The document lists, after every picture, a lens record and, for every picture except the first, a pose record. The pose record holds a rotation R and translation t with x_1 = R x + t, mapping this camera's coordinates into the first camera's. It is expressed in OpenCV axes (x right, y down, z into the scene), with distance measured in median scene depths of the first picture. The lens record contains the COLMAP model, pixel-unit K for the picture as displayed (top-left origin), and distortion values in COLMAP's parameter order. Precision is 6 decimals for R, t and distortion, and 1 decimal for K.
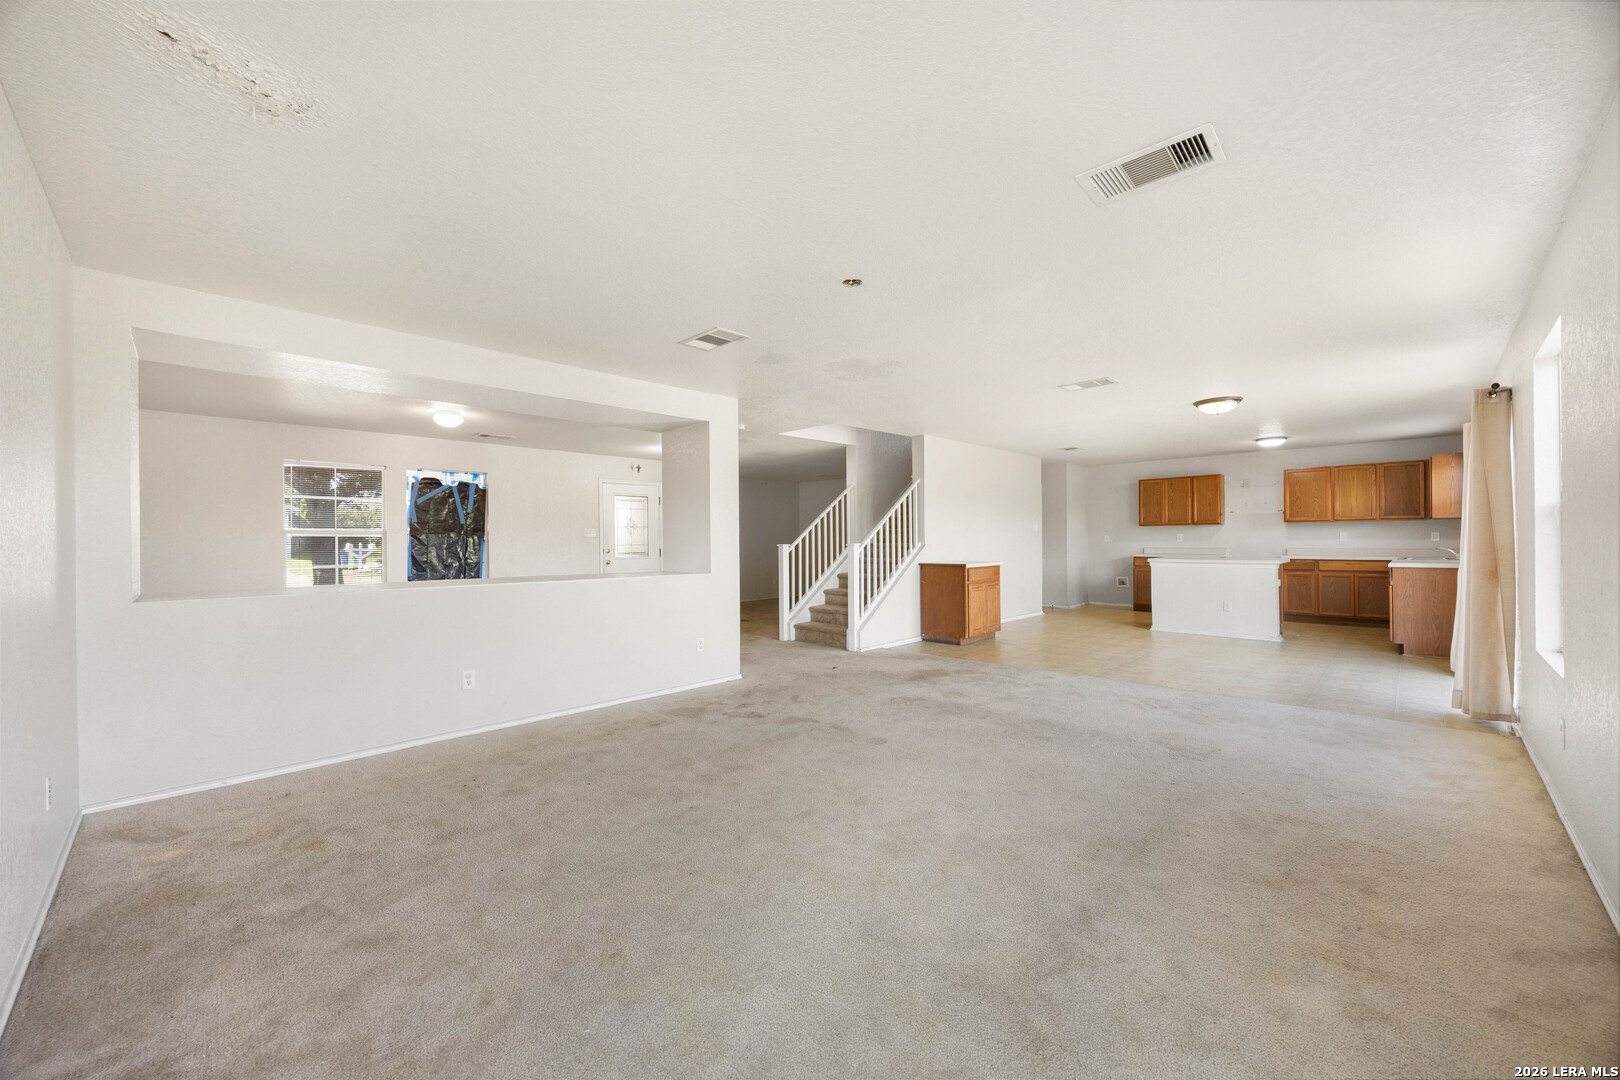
lens RADIAL K [[619.8, 0, 806.8], [0, 619.8, 539.6], [0, 0, 1]] dist [-0.002229, 0.000225]
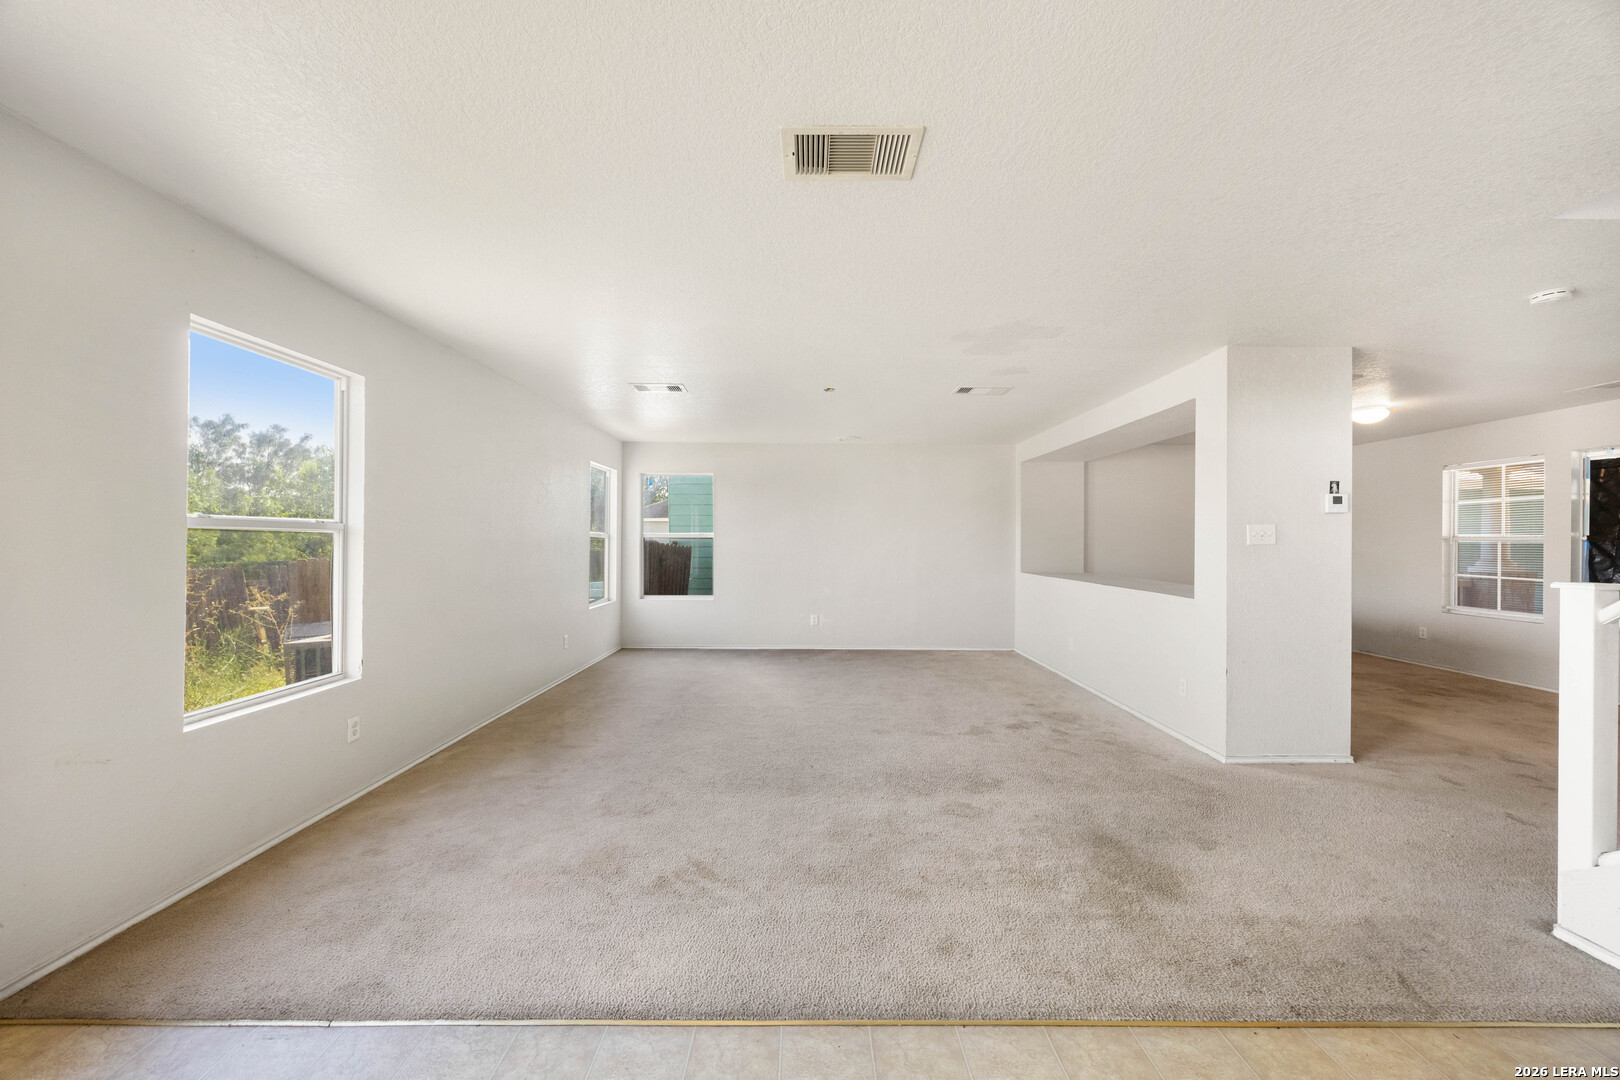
lens RADIAL K [[629.9, 0, 806.5], [0, 629.9, 533.6], [0, 0, 1]] dist [0.000060, 0.000009]
pose [[-0.713340, -0.000656, -0.700818, 0.498978], [0.005483, 0.999964, -0.006517, -0.015265], [0.700797, -0.008492, -0.713310, 0.846539]]
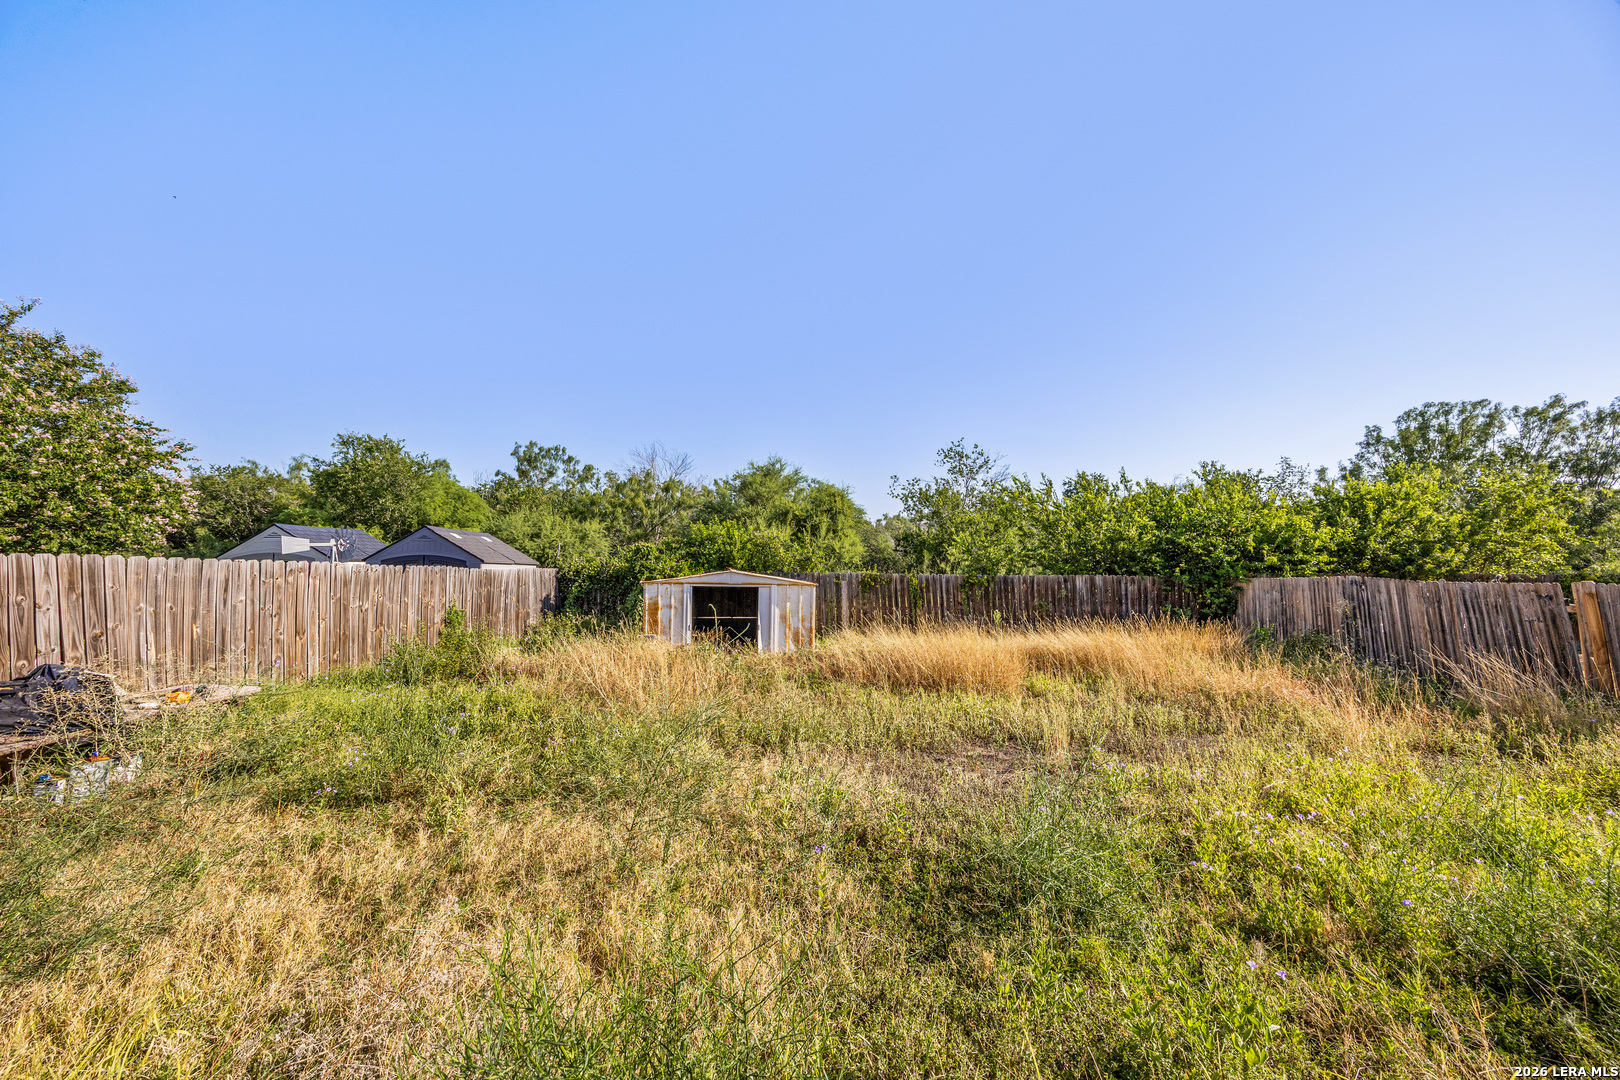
lens RADIAL K [[619.8, 0, 806.8], [0, 619.8, 539.6], [0, 0, 1]] dist [-0.002229, 0.000225]
pose [[-0.690948, 0.004611, 0.722890, 0.722447], [0.000590, 0.999983, -0.005814, -0.023134], [-0.722904, -0.003591, -0.690939, 0.645955]]
